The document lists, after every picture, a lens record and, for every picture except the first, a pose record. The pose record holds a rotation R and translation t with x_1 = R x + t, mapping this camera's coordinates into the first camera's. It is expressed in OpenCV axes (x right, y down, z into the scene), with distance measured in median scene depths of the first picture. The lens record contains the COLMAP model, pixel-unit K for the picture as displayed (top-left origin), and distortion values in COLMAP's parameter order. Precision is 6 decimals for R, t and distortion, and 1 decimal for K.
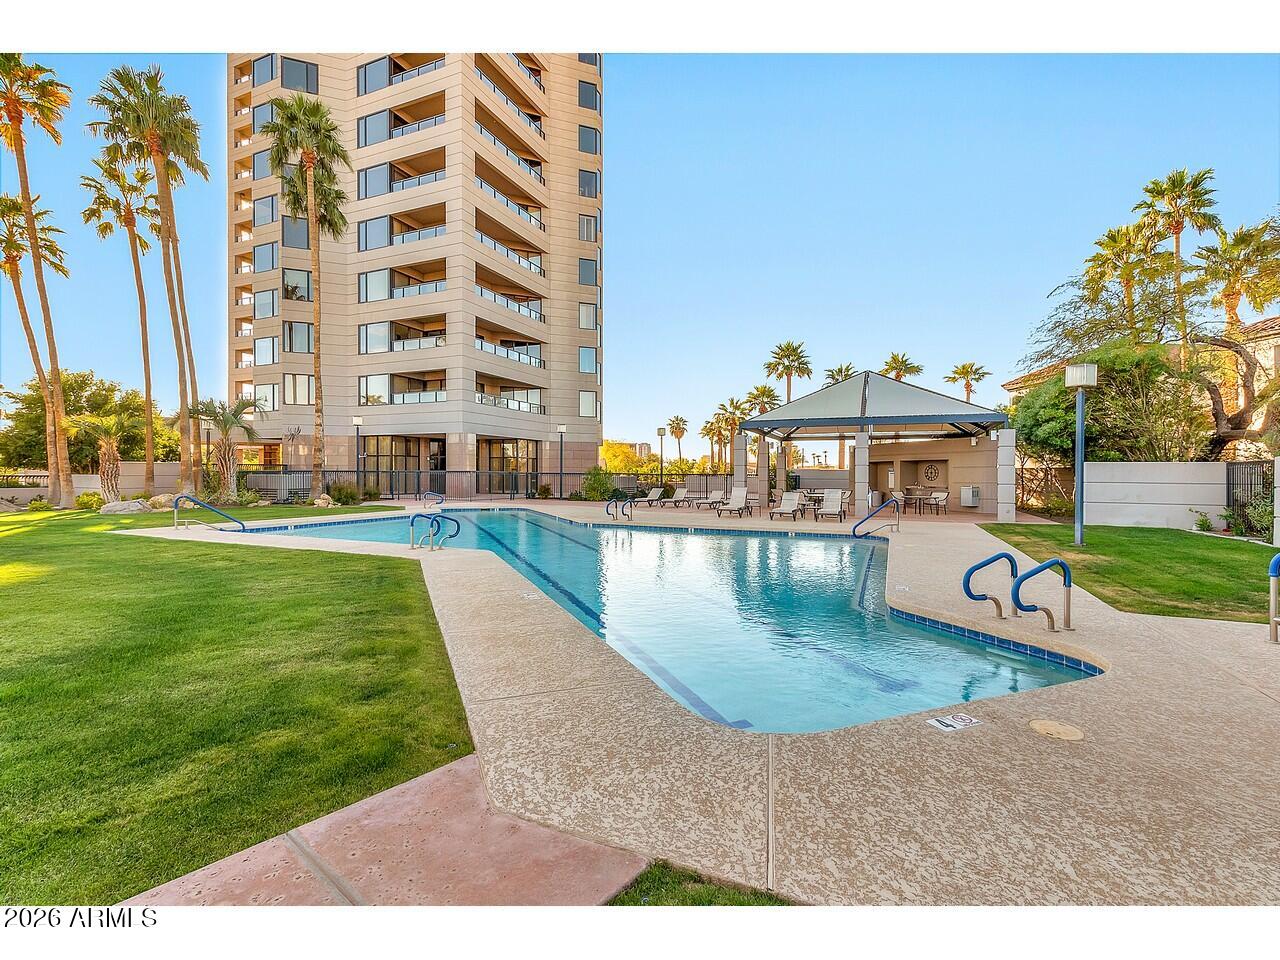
lens RADIAL K [[569.1, 0, 631.9], [0, 569.1, 468.5], [0, 0, 1]] dist [0.000828, 0.001182]
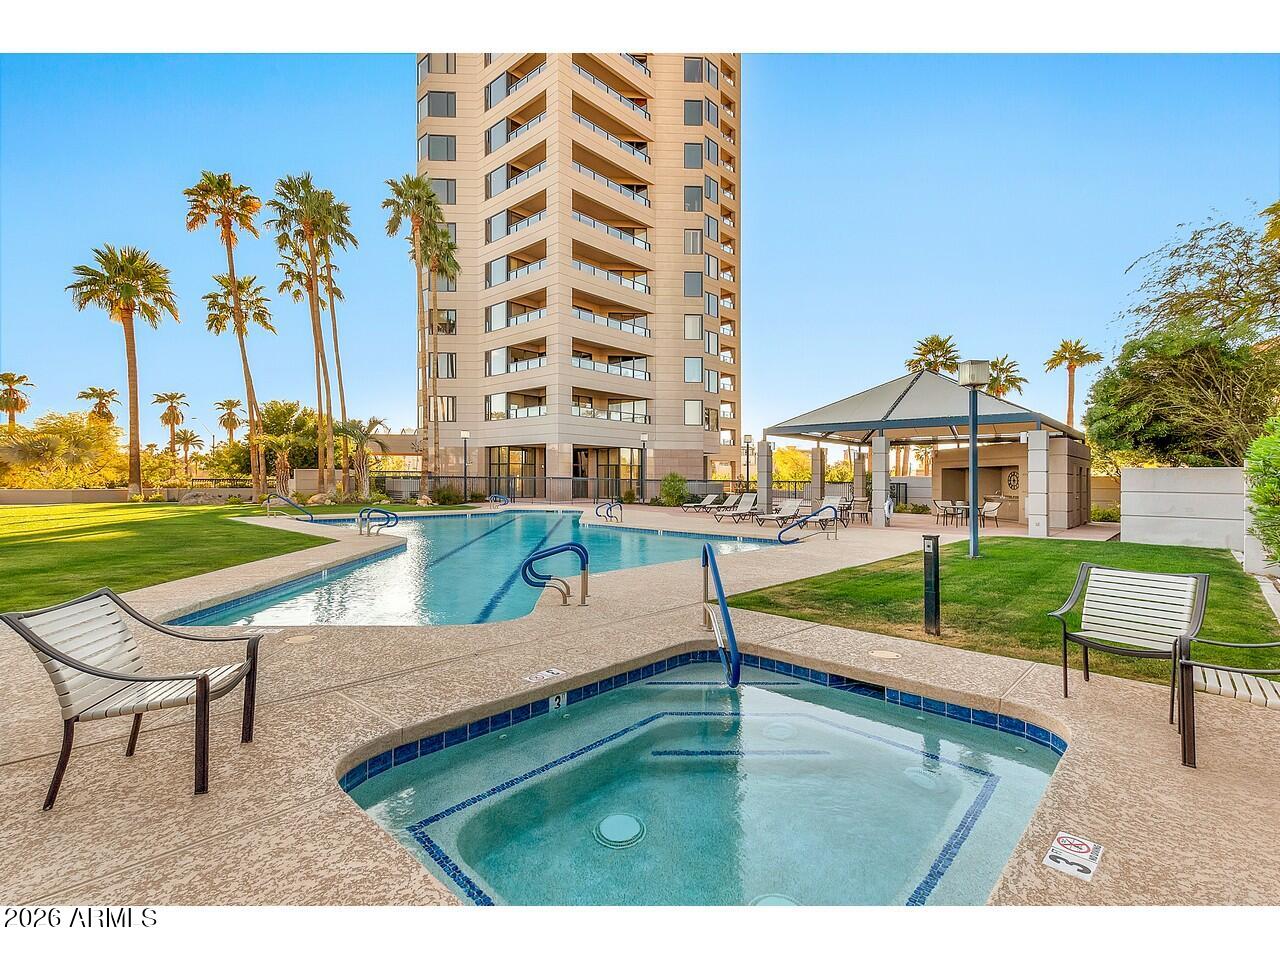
lens RADIAL K [[569.1, 0, 638.2], [0, 569.1, 474.2], [0, 0, 1]] dist [0.000828, 0.001182]
pose [[0.949174, 0.000808, -0.314750, 0.190337], [-0.001815, 0.999994, -0.002907, 0.001671], [0.314746, 0.003331, 0.949170, -0.007720]]
